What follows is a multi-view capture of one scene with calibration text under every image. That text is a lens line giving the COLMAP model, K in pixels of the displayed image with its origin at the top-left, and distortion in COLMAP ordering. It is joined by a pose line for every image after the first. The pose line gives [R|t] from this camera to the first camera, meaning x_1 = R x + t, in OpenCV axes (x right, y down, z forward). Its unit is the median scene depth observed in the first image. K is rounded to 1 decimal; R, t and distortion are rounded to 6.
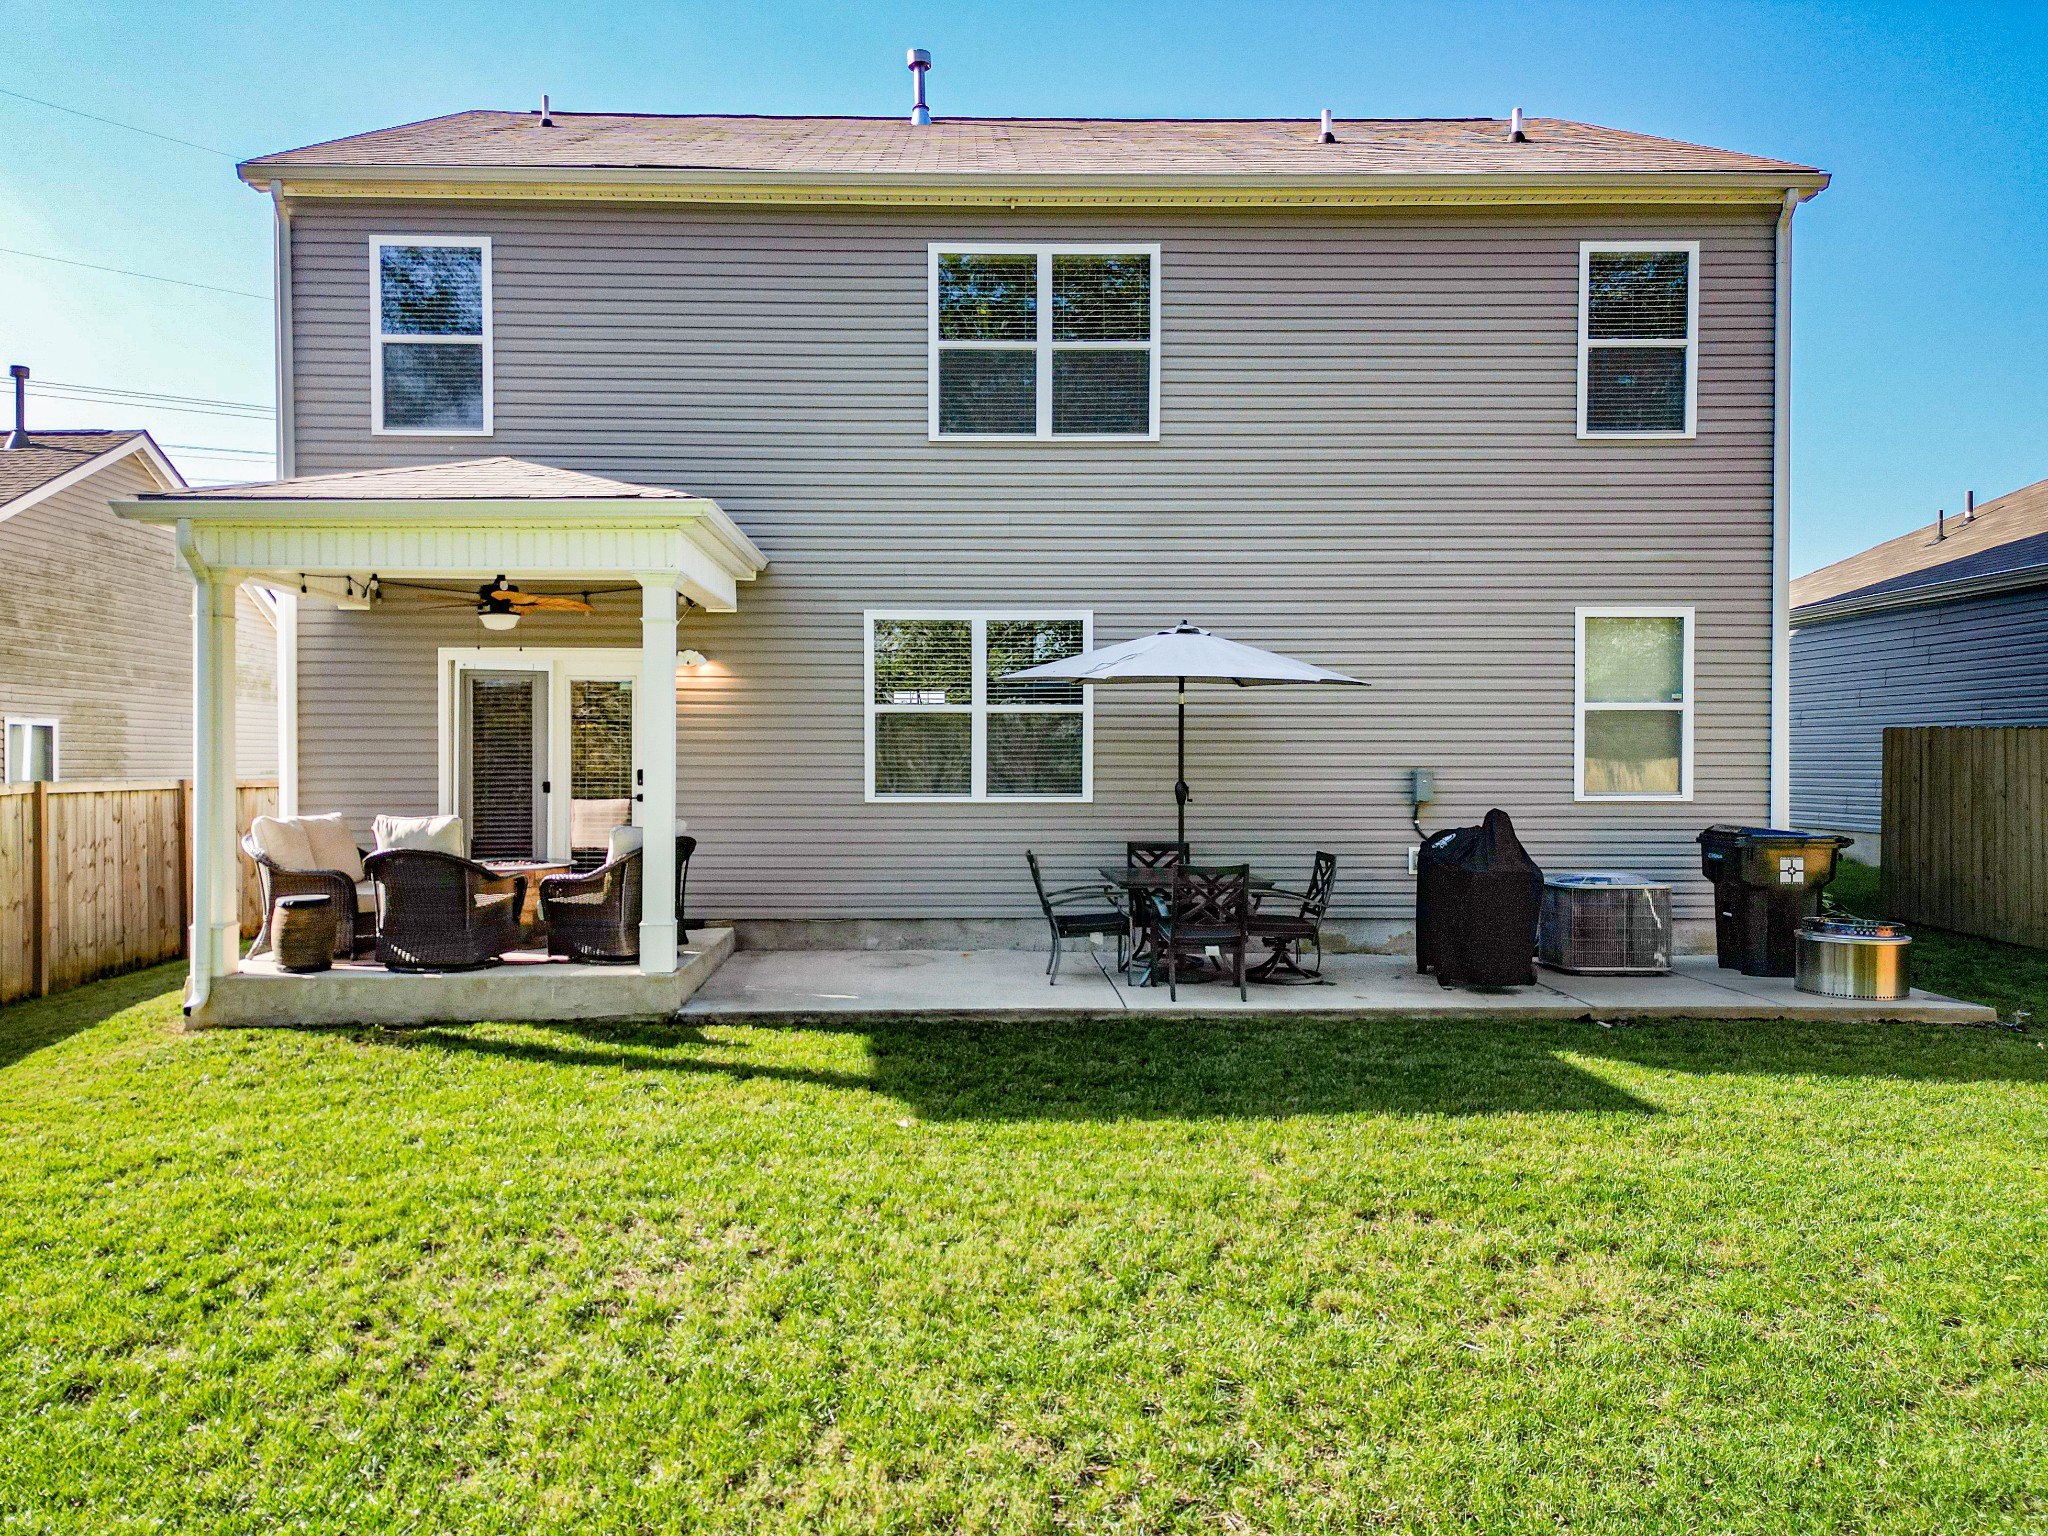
lens RADIAL K [[1488.9, 0, 984.9], [0, 1488.9, 764.8], [0, 0, 1]] dist [0.051740, -0.001476]
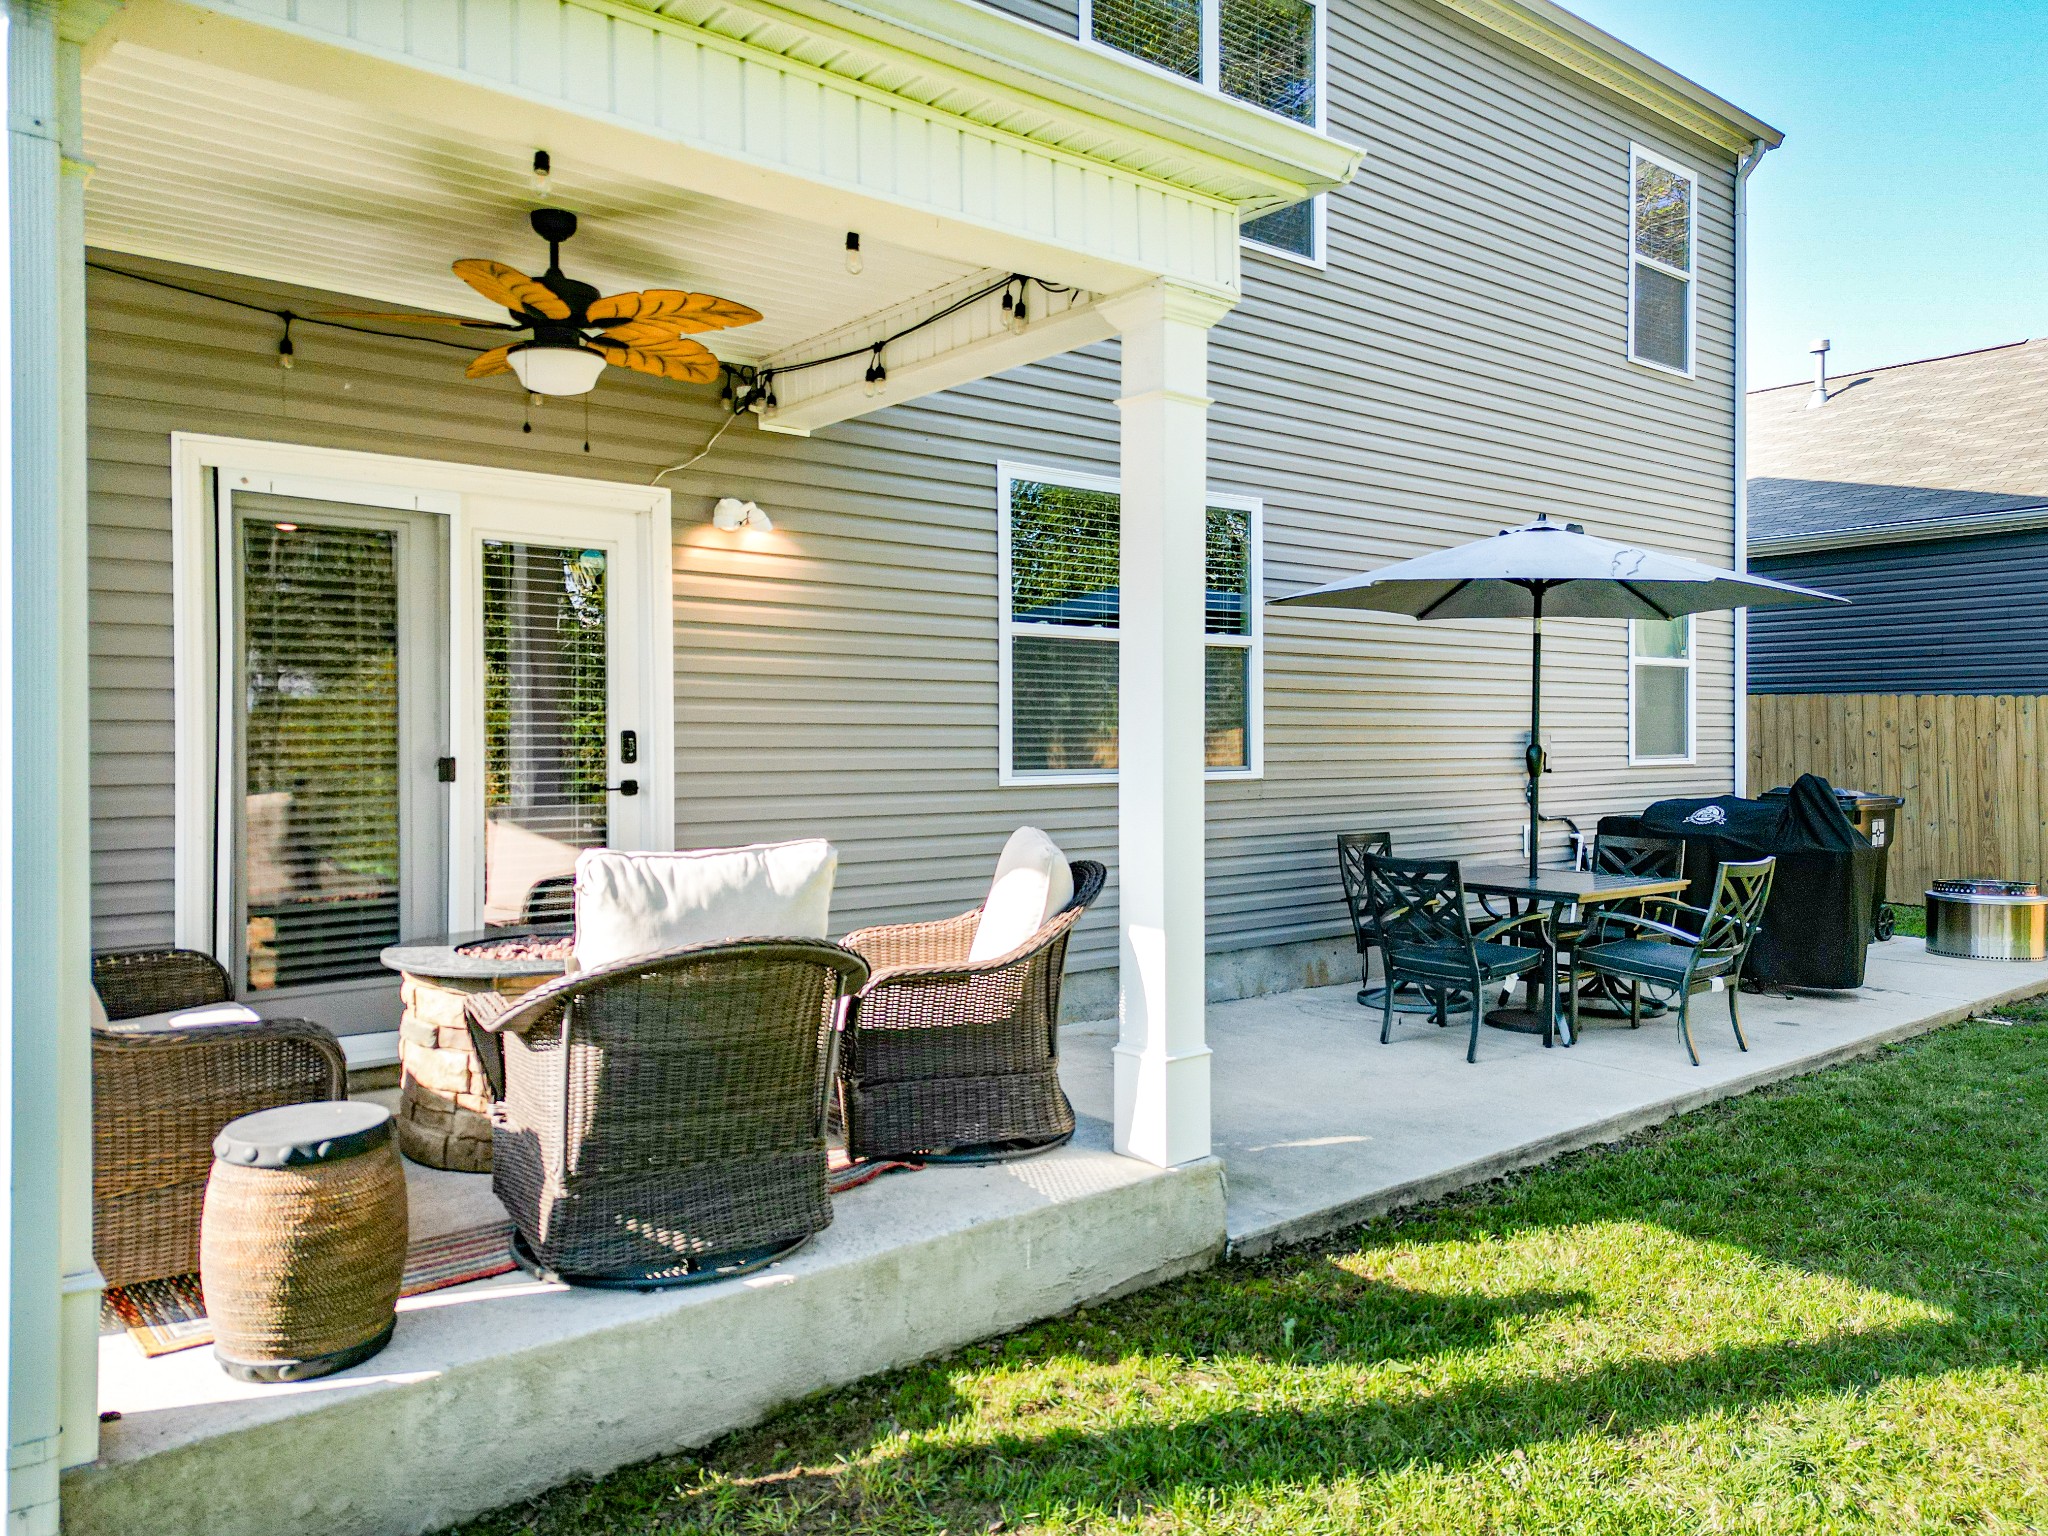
lens RADIAL K [[1425.4, 0, 1017.3], [0, 1425.4, 765.4], [0, 0, 1]] dist [0.048725, -0.028705]
pose [[0.790716, -0.014472, 0.612012, -0.426281], [0.005872, 0.999854, 0.016057, 0.007741], [-0.612155, -0.009103, 0.790686, 0.550146]]
